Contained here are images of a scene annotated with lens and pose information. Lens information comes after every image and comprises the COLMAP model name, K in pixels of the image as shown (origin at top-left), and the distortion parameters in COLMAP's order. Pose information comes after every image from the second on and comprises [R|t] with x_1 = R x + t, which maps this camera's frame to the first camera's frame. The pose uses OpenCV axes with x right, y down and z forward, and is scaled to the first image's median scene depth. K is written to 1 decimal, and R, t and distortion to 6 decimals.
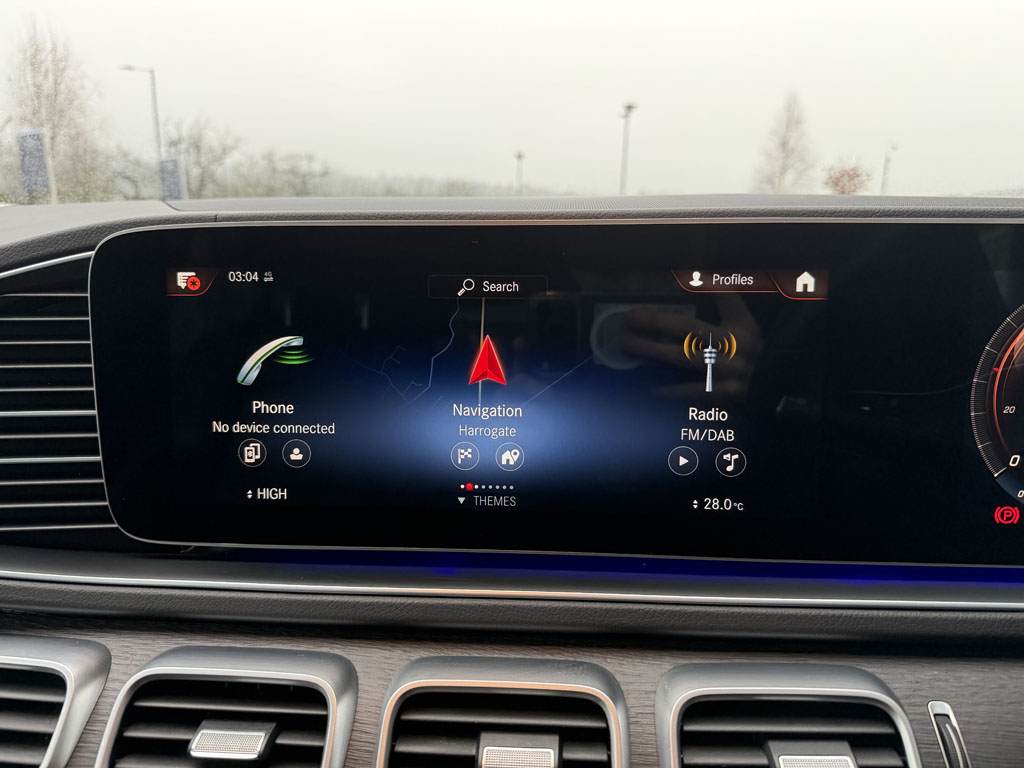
lens RADIAL K [[702.1, 0, 511.7], [0, 702.1, 379.0], [0, 0, 1]] dist [-0.009222, -0.015770]
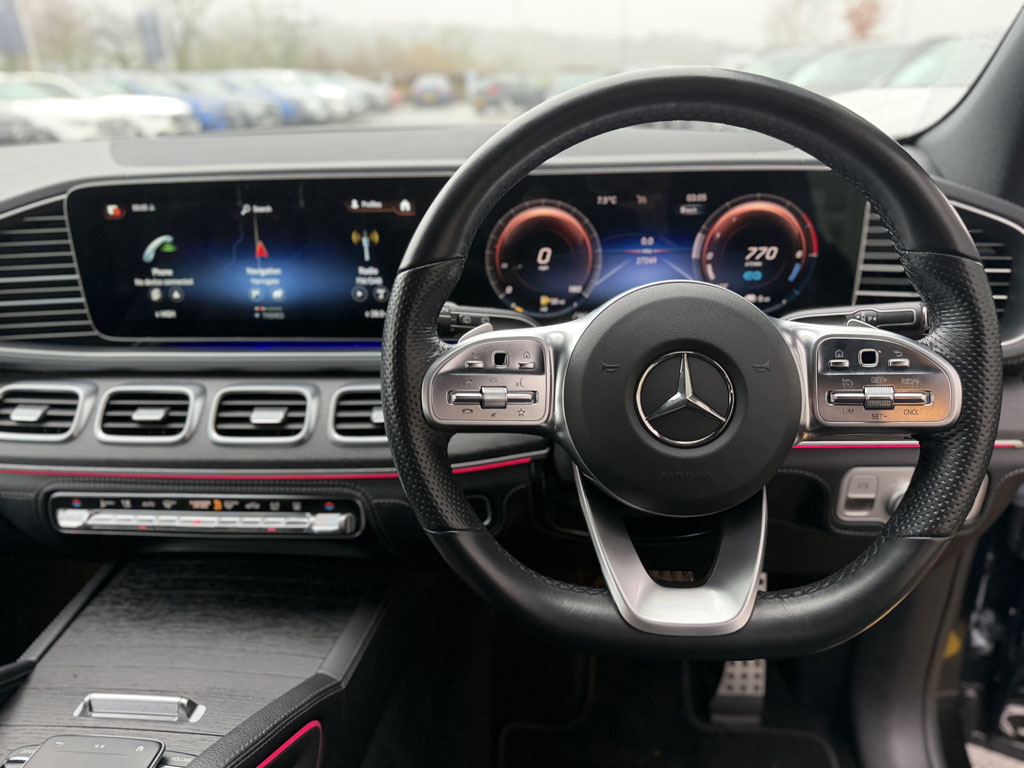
lens RADIAL K [[702.1, 0, 515.1], [0, 702.1, 387.1], [0, 0, 1]] dist [-0.009222, -0.015770]
pose [[0.999737, -0.016777, -0.015649, 0.728993], [0.019616, 0.978821, 0.203777, -0.026539], [0.011898, -0.204031, 0.978892, -1.075230]]
